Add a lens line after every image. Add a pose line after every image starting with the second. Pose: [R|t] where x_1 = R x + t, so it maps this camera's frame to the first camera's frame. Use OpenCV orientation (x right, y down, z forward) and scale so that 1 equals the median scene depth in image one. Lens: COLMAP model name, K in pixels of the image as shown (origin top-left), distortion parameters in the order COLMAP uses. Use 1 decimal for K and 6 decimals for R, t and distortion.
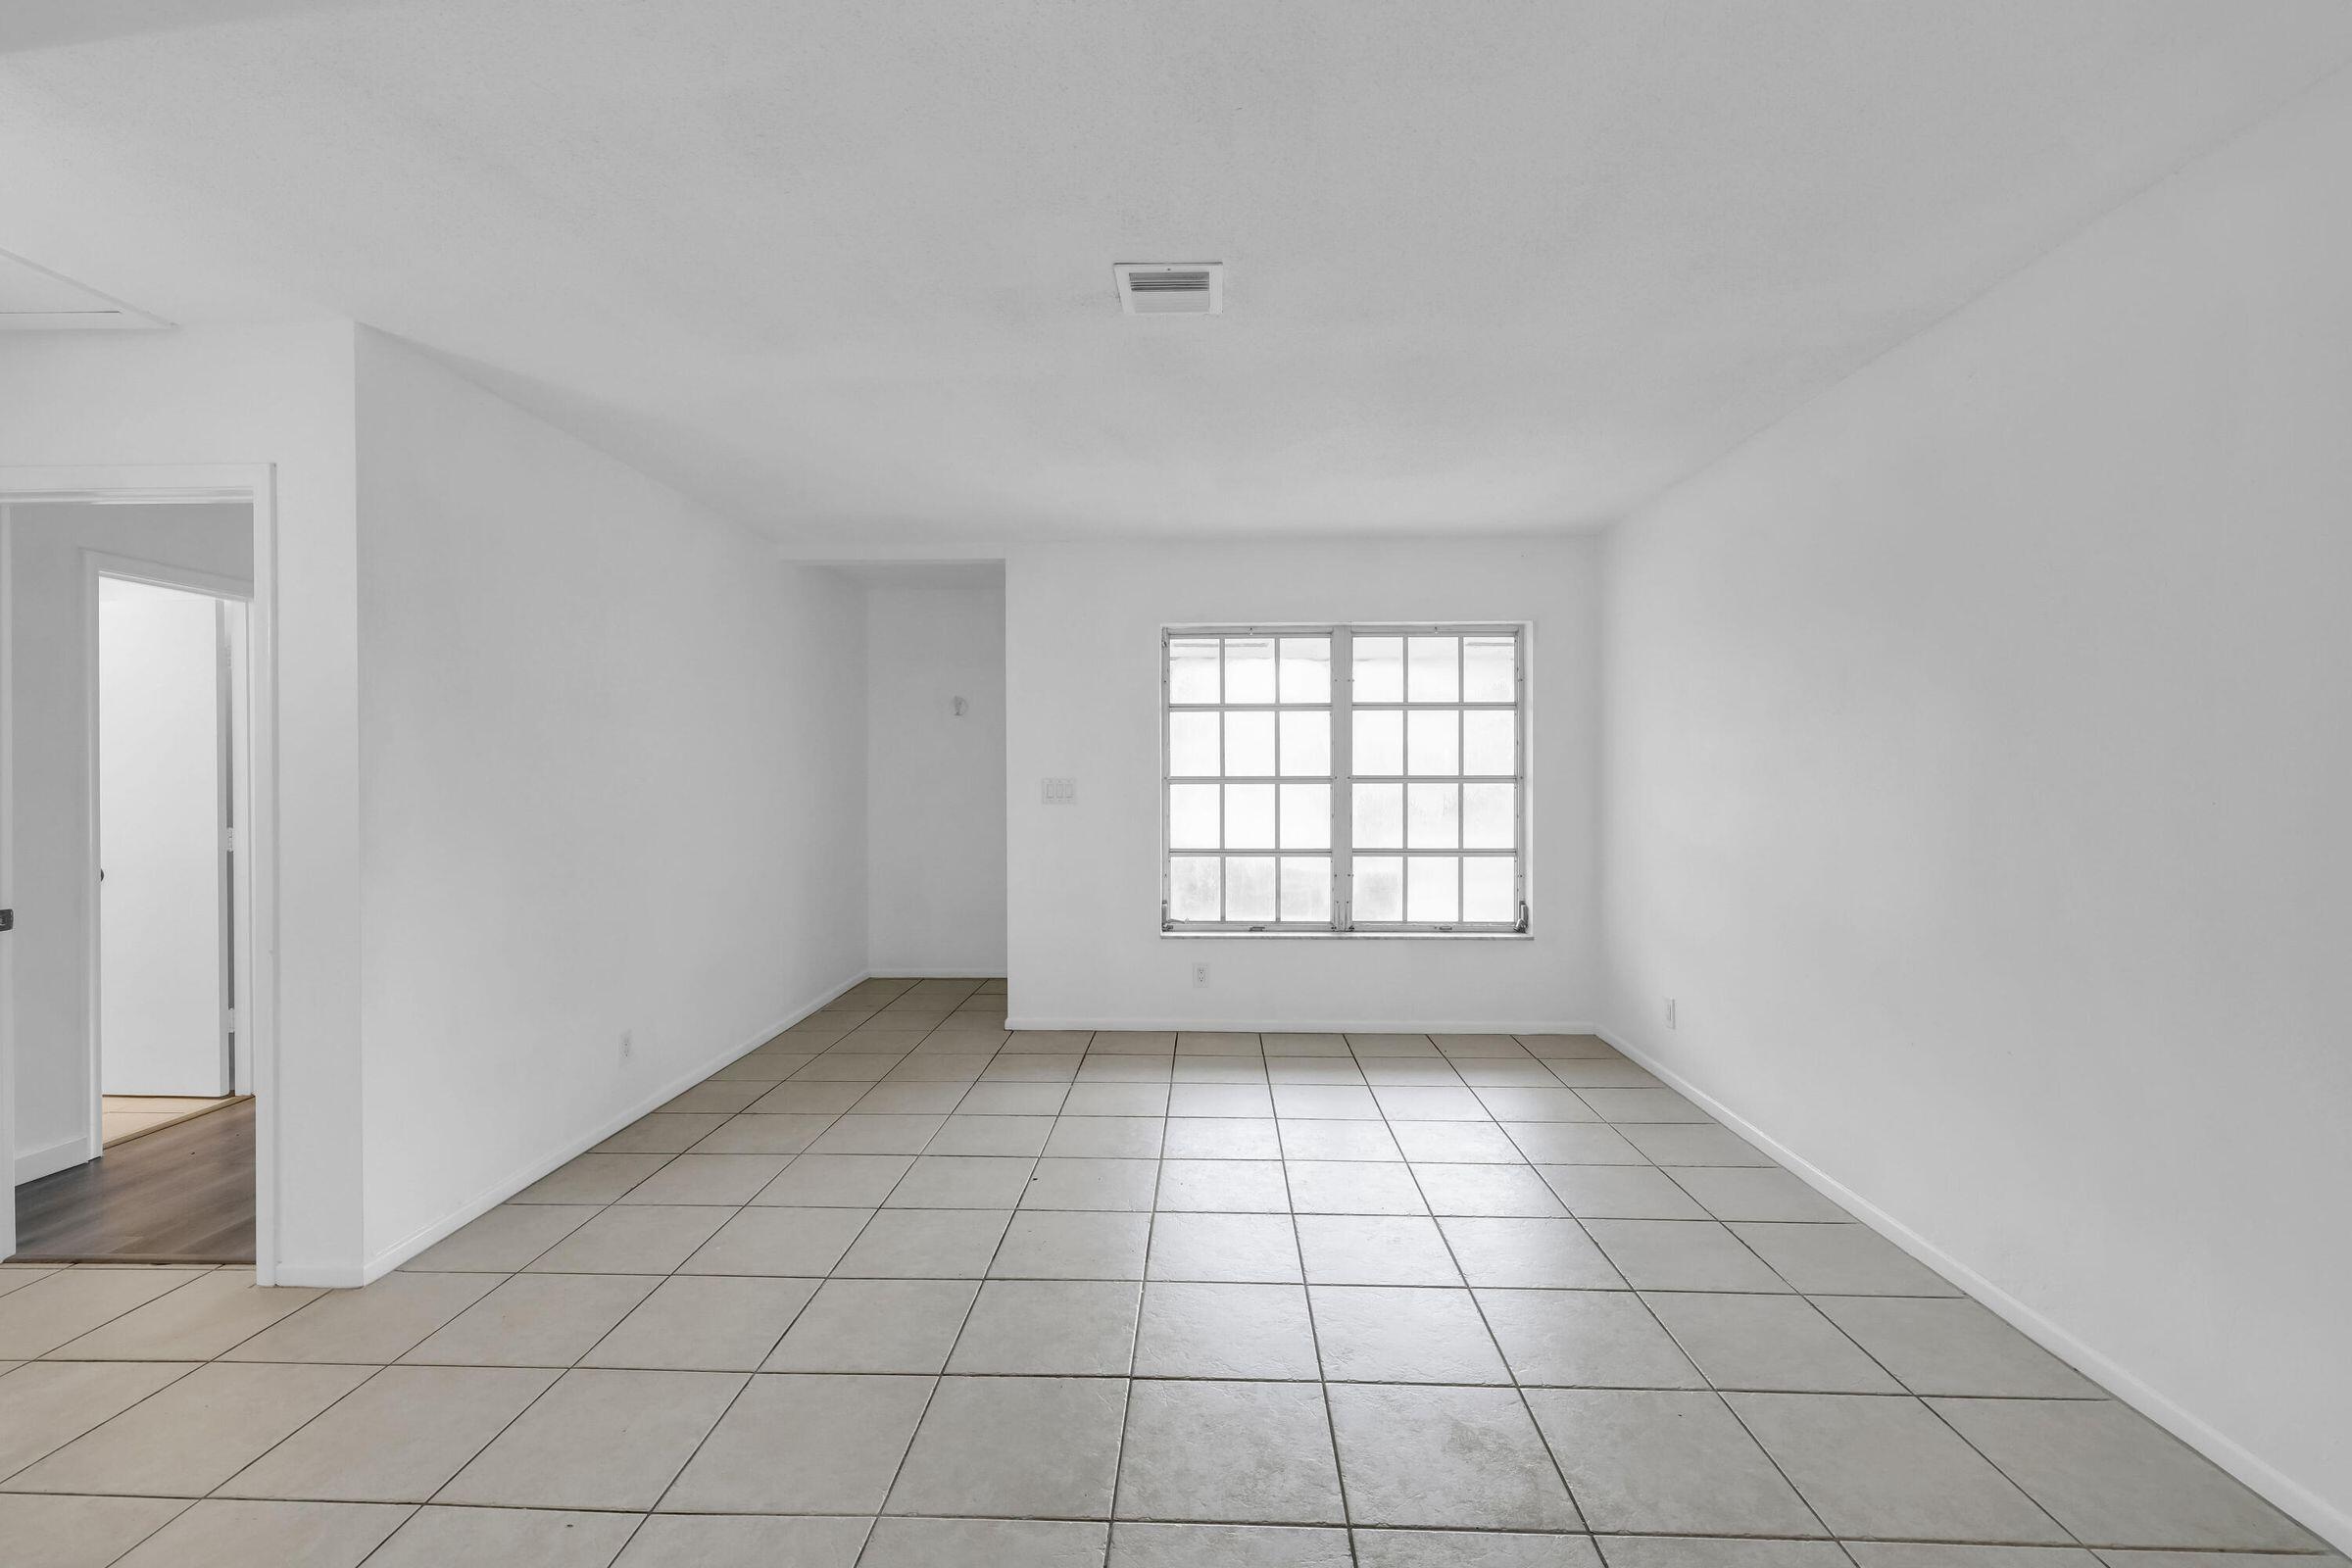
lens RADIAL K [[1008.2, 0, 1173.1], [0, 1008.2, 772.0], [0, 0, 1]] dist [0.001986, 0.000389]
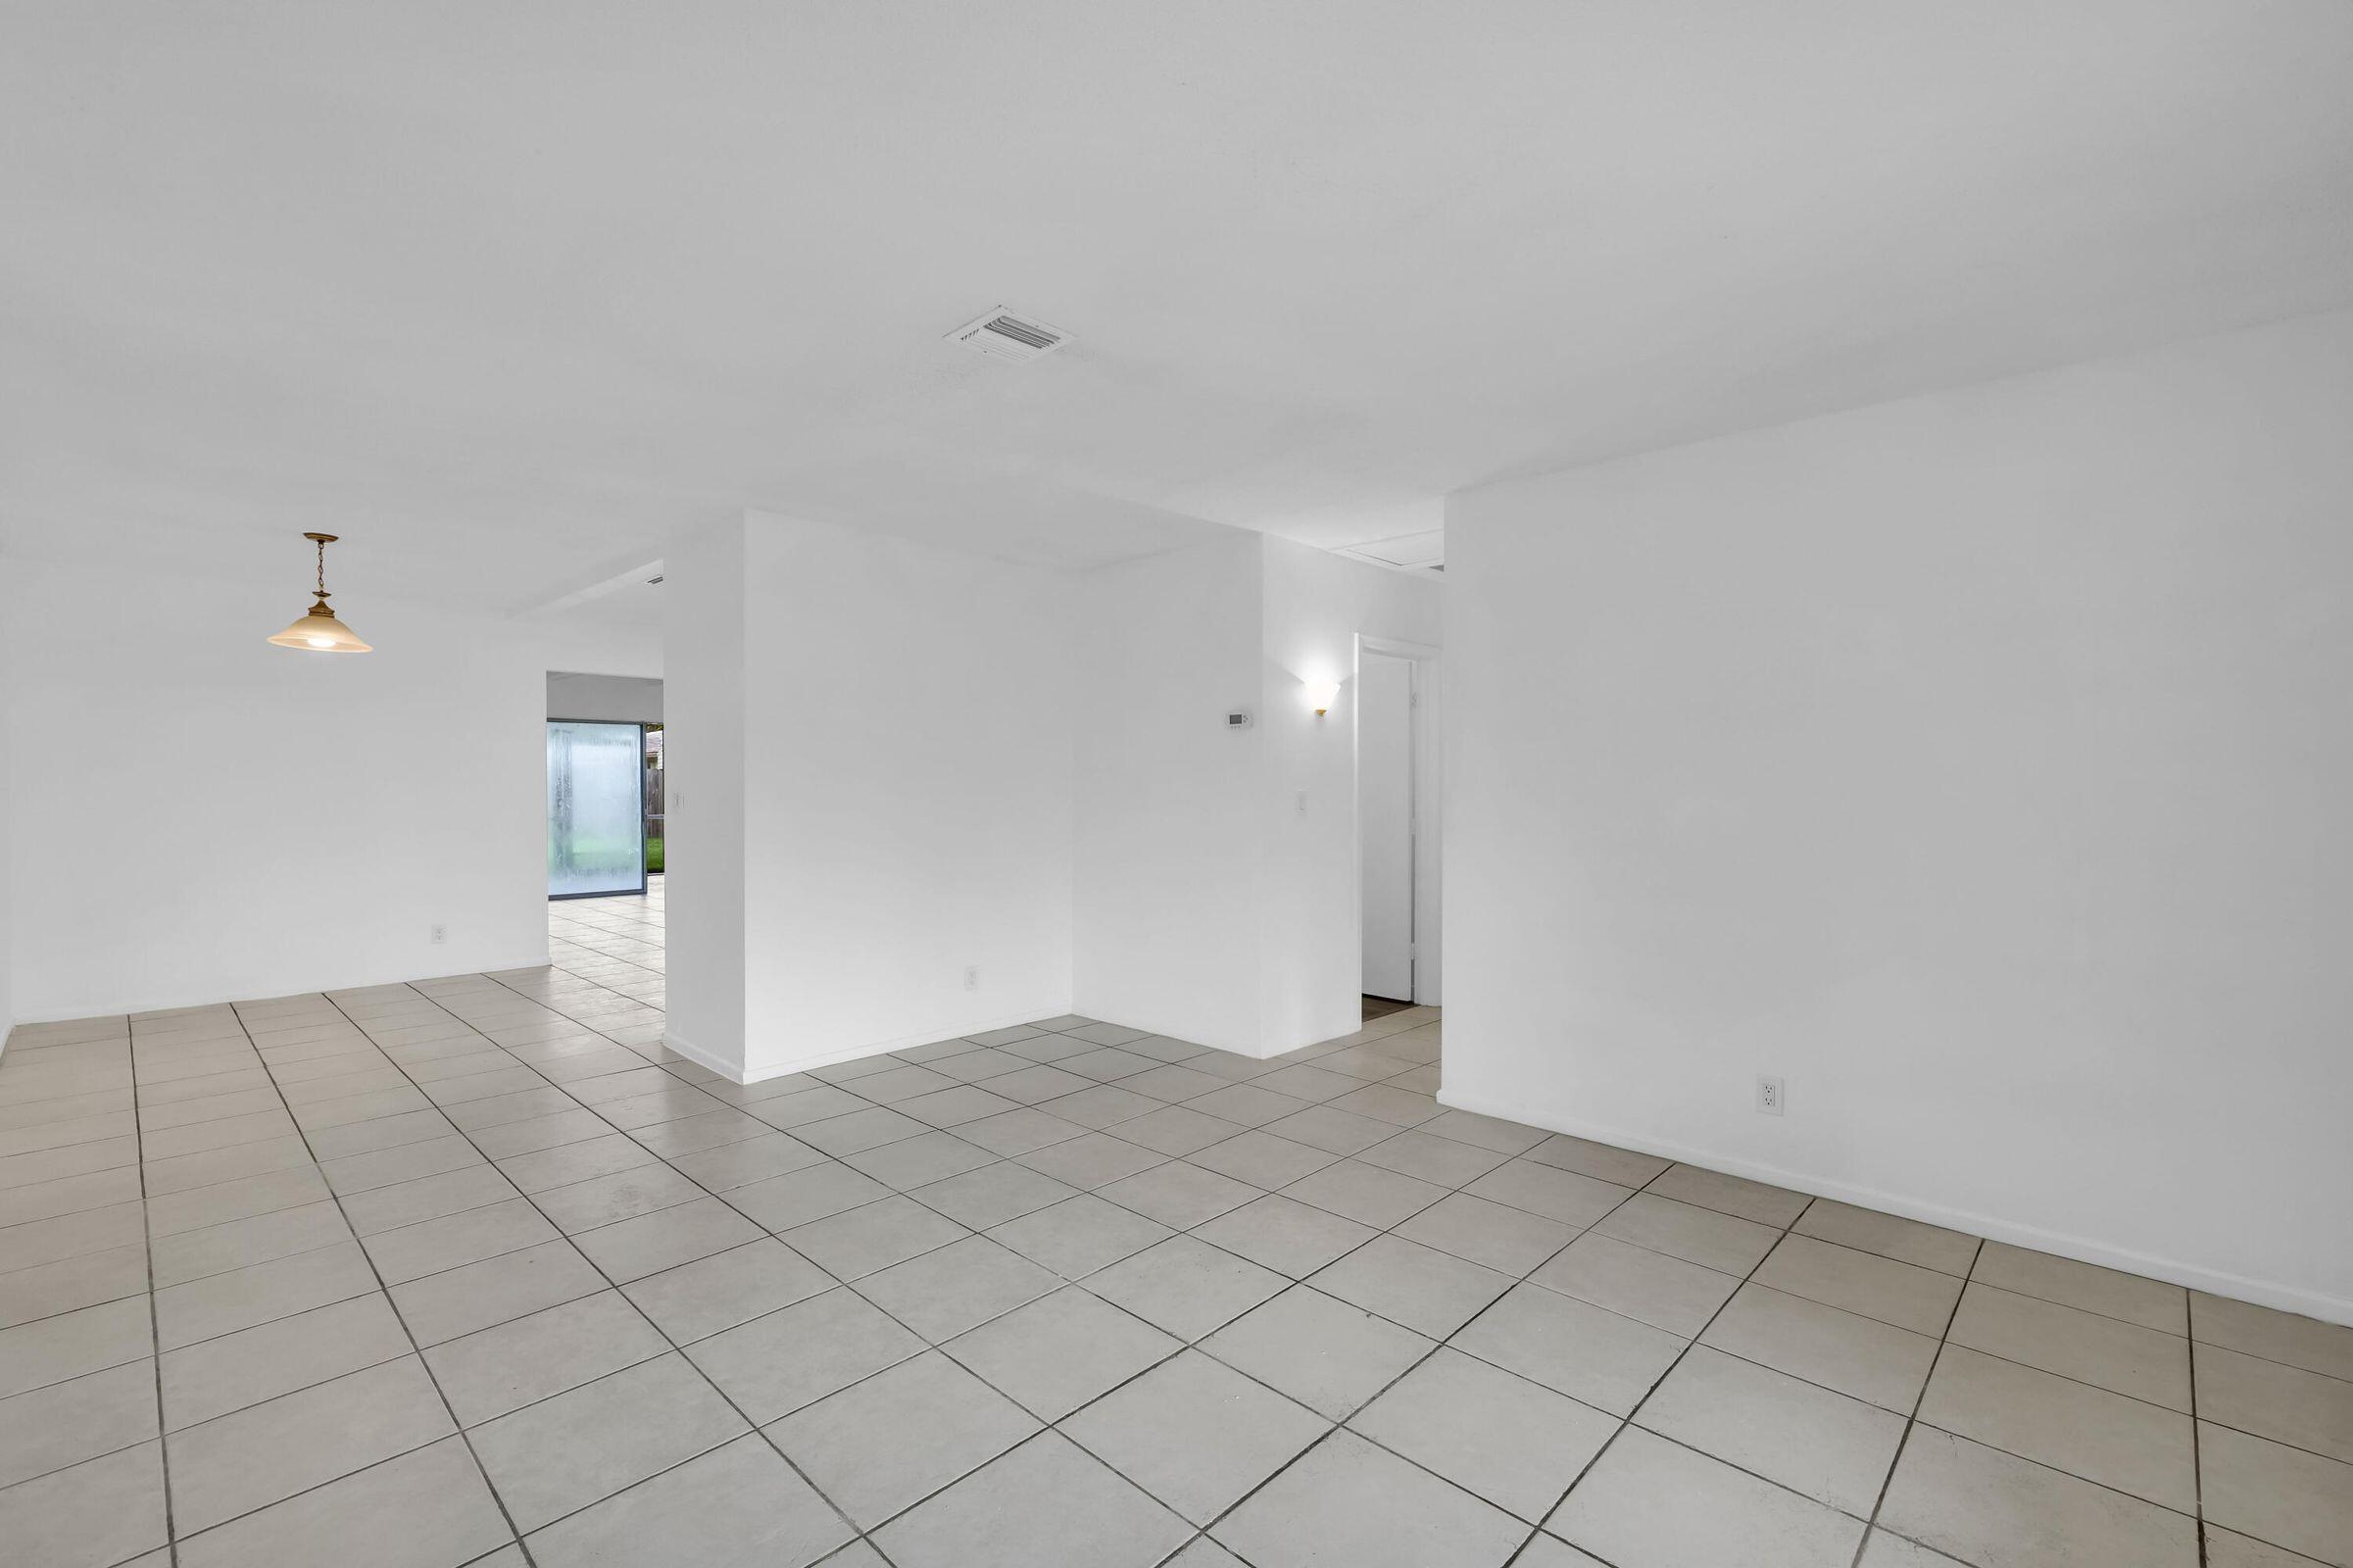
lens RADIAL K [[1016.9, 0, 1176.5], [0, 1016.9, 784.0], [0, 0, 1]] dist [0.000028, -0.000008]
pose [[-0.668072, 0.007576, -0.744058, 0.559947], [0.005317, 0.999971, 0.005408, -0.006644], [0.744078, -0.000343, -0.668093, 1.480261]]
